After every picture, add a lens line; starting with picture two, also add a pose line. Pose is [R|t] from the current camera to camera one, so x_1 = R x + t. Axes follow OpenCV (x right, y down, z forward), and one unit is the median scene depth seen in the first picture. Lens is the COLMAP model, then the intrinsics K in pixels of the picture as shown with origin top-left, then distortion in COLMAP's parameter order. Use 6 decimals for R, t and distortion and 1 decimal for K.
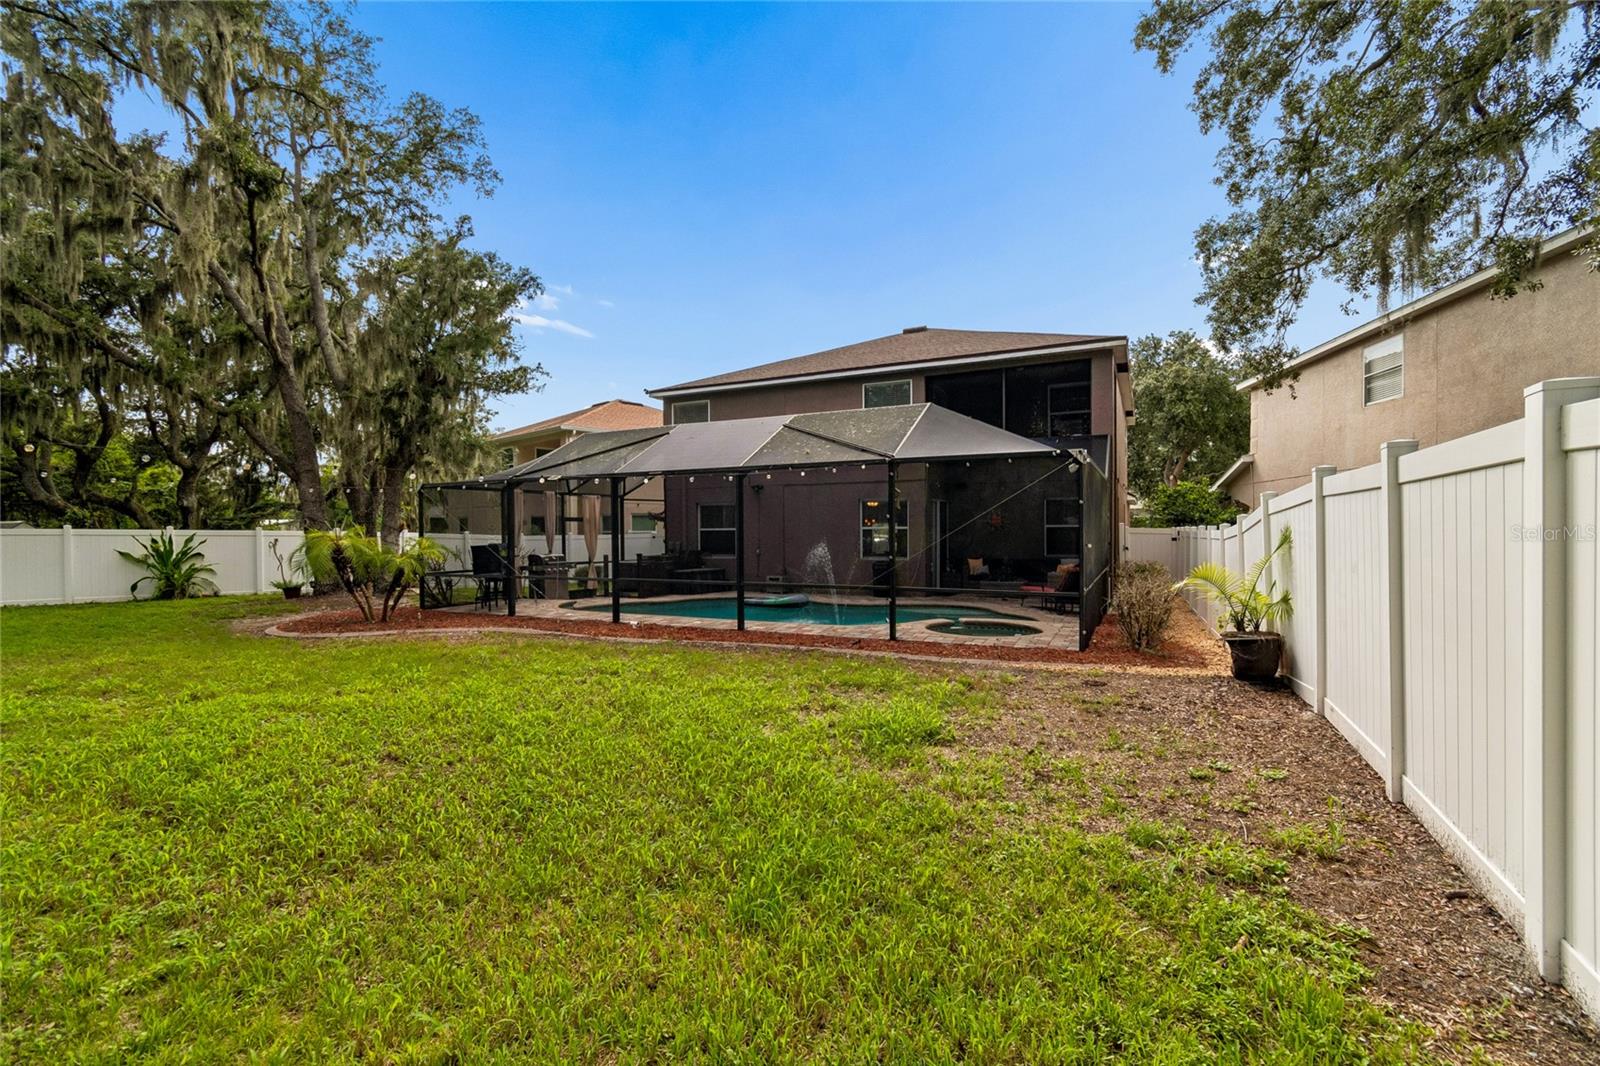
lens RADIAL K [[691.6, 0, 820.7], [0, 691.6, 542.9], [0, 0, 1]] dist [0.010621, -0.000023]
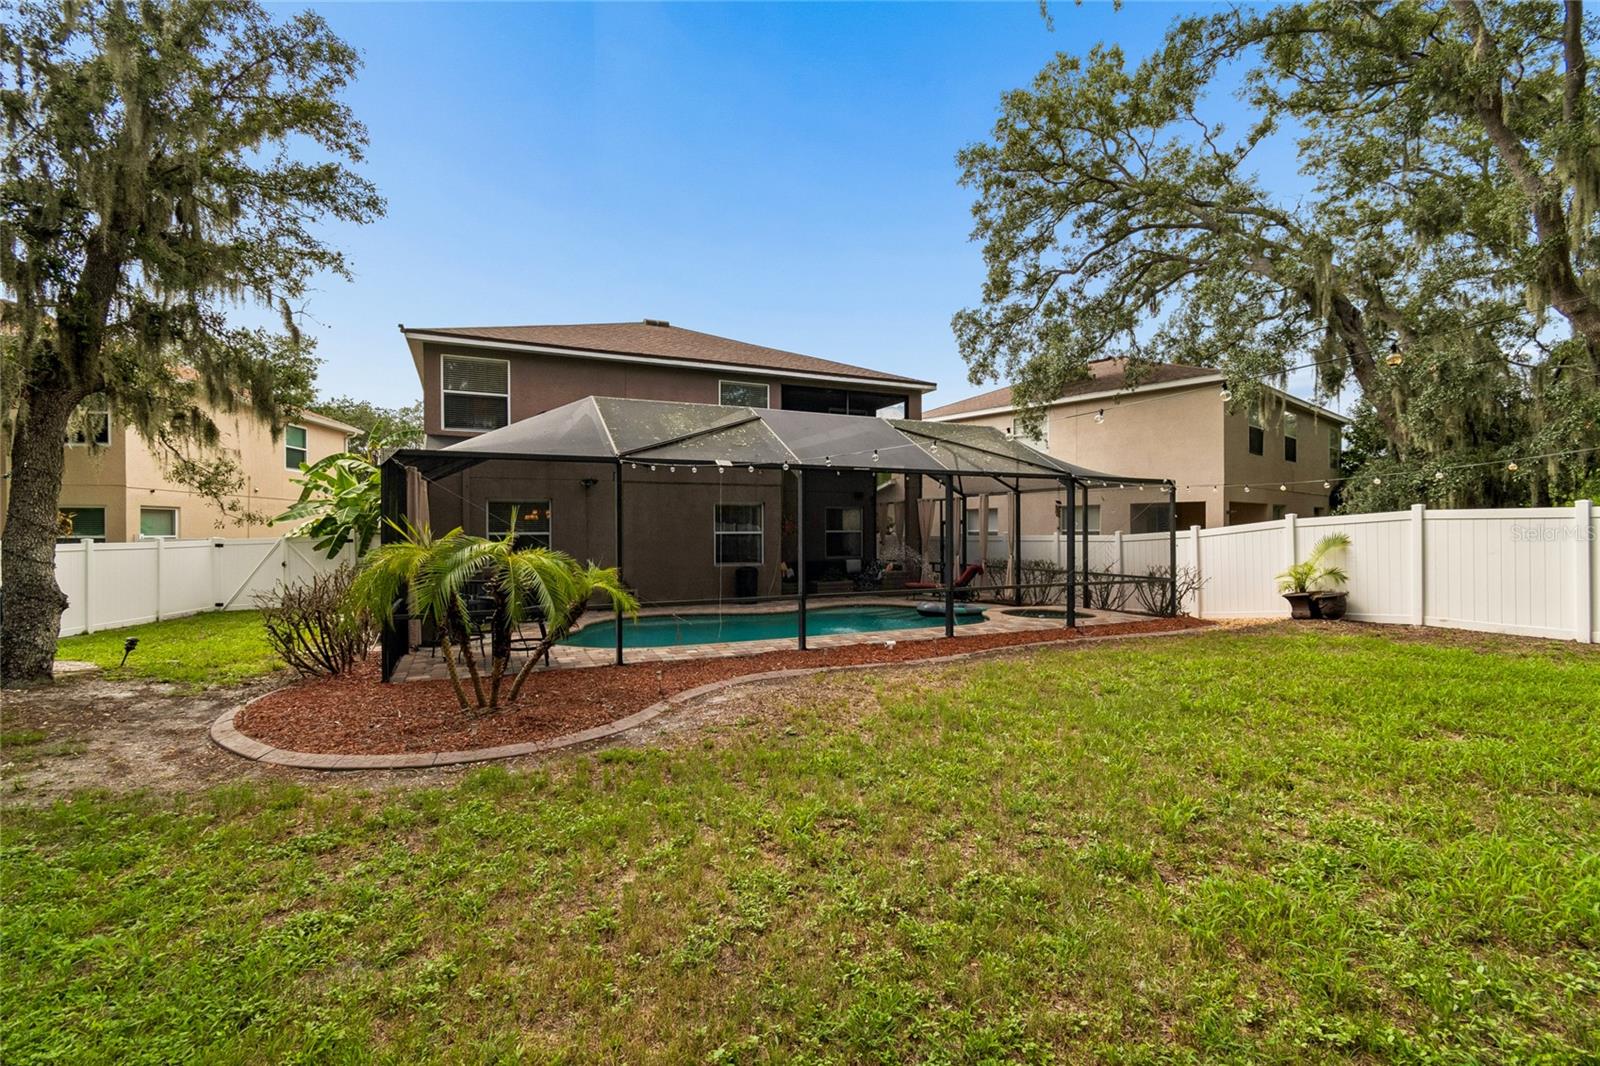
lens RADIAL K [[711.0, 0, 803.5], [0, 711.0, 539.0], [0, 0, 1]] dist [0.004286, -0.000508]
pose [[0.638634, -0.001576, 0.769509, -0.619542], [0.017773, 0.999761, -0.012703, -0.001600], [-0.769306, 0.021789, 0.638509, 0.316524]]
